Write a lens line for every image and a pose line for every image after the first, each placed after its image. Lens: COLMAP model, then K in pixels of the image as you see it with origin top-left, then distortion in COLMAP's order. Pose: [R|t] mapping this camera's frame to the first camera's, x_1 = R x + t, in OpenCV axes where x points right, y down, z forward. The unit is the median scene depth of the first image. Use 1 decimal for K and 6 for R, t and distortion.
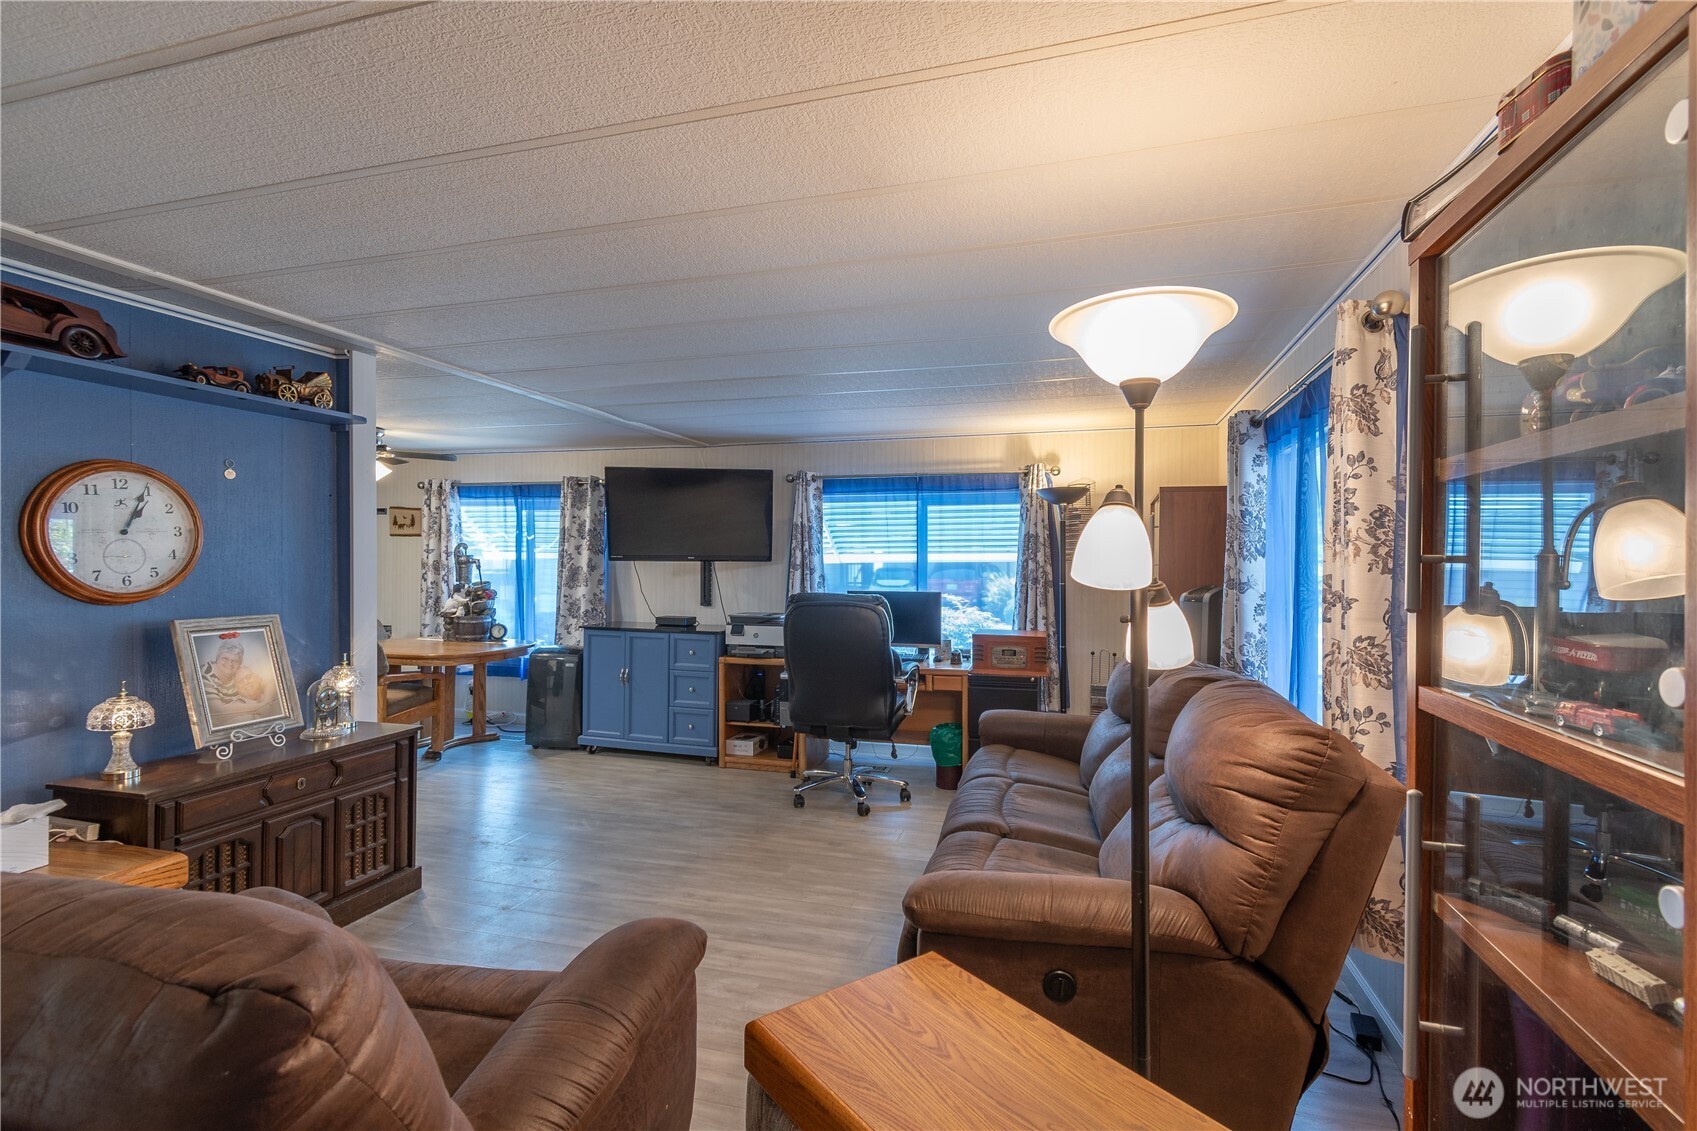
lens RADIAL K [[775.7, 0, 848.5], [0, 775.7, 565.5], [0, 0, 1]] dist [0.002325, -0.000034]
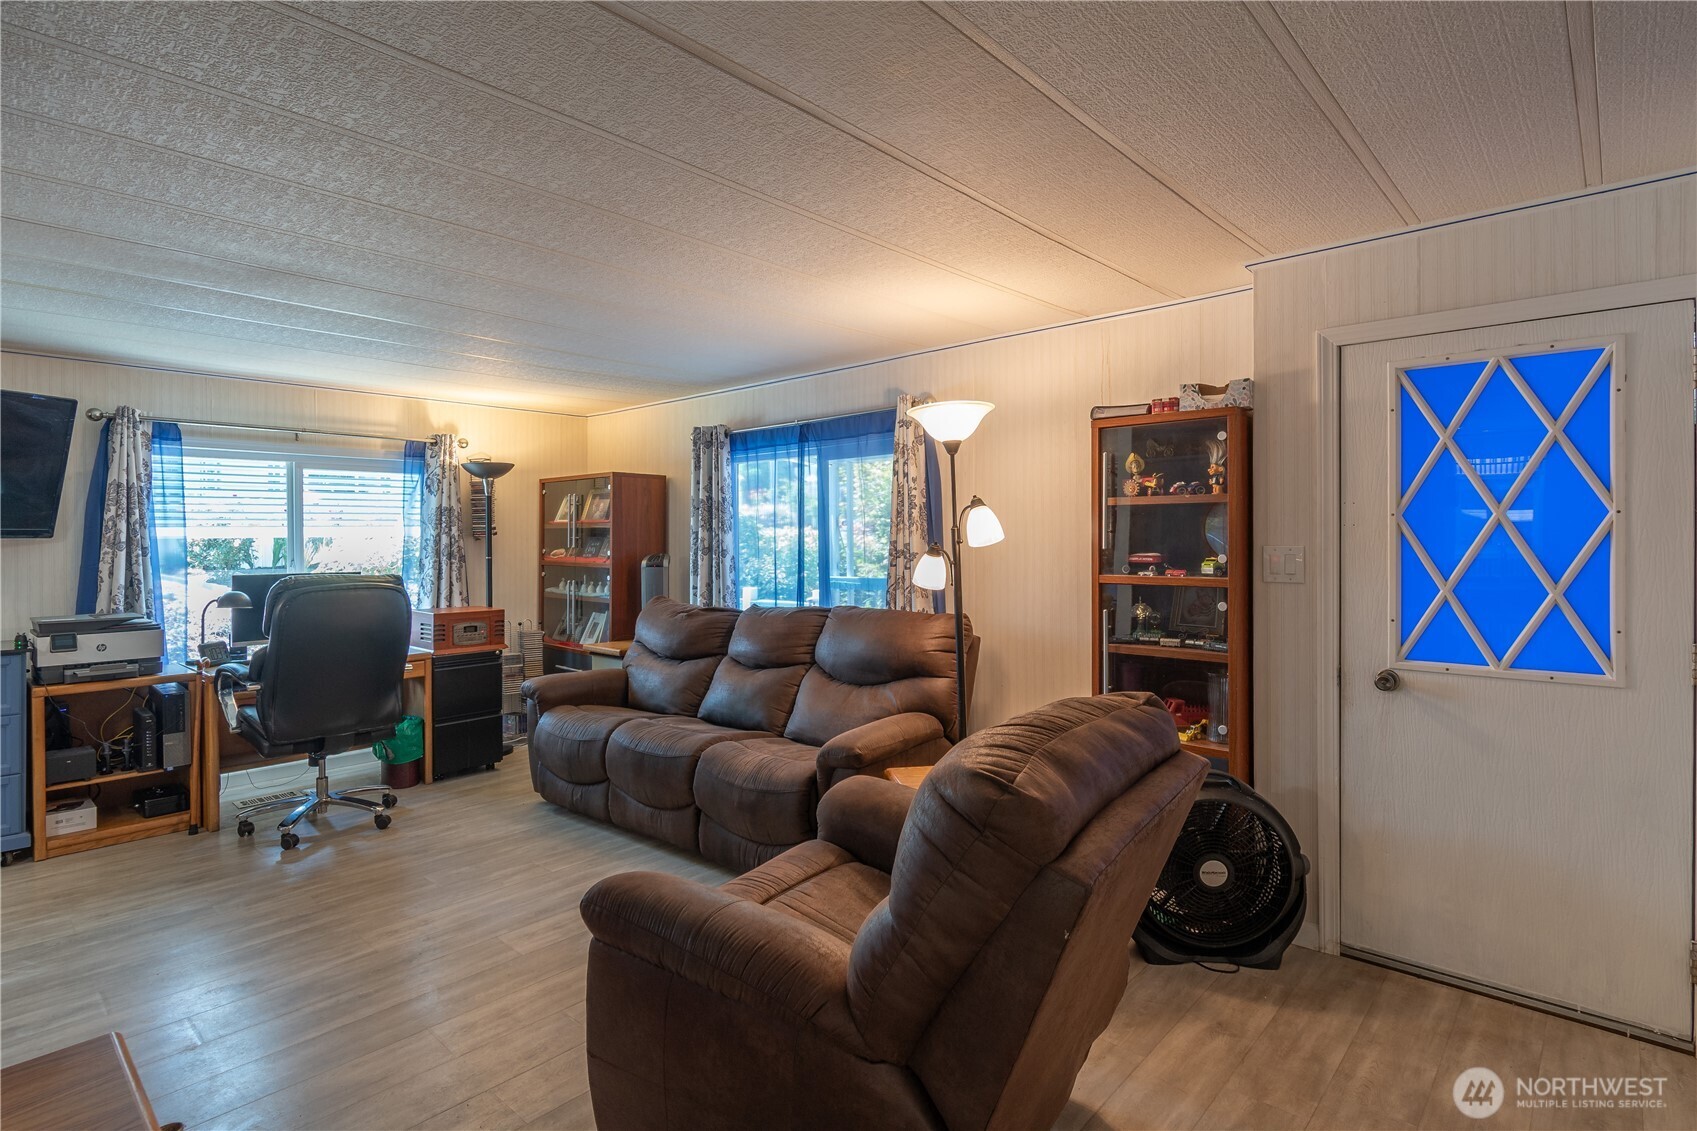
lens RADIAL K [[850.4, 0, 846.6], [0, 850.4, 559.2], [0, 0, 1]] dist [0.000588, 0.000233]
pose [[0.431800, -0.028278, 0.901526, -0.483942], [0.009873, 0.999597, 0.026625, 0.000453], [-0.901915, -0.002596, 0.431905, 0.095225]]
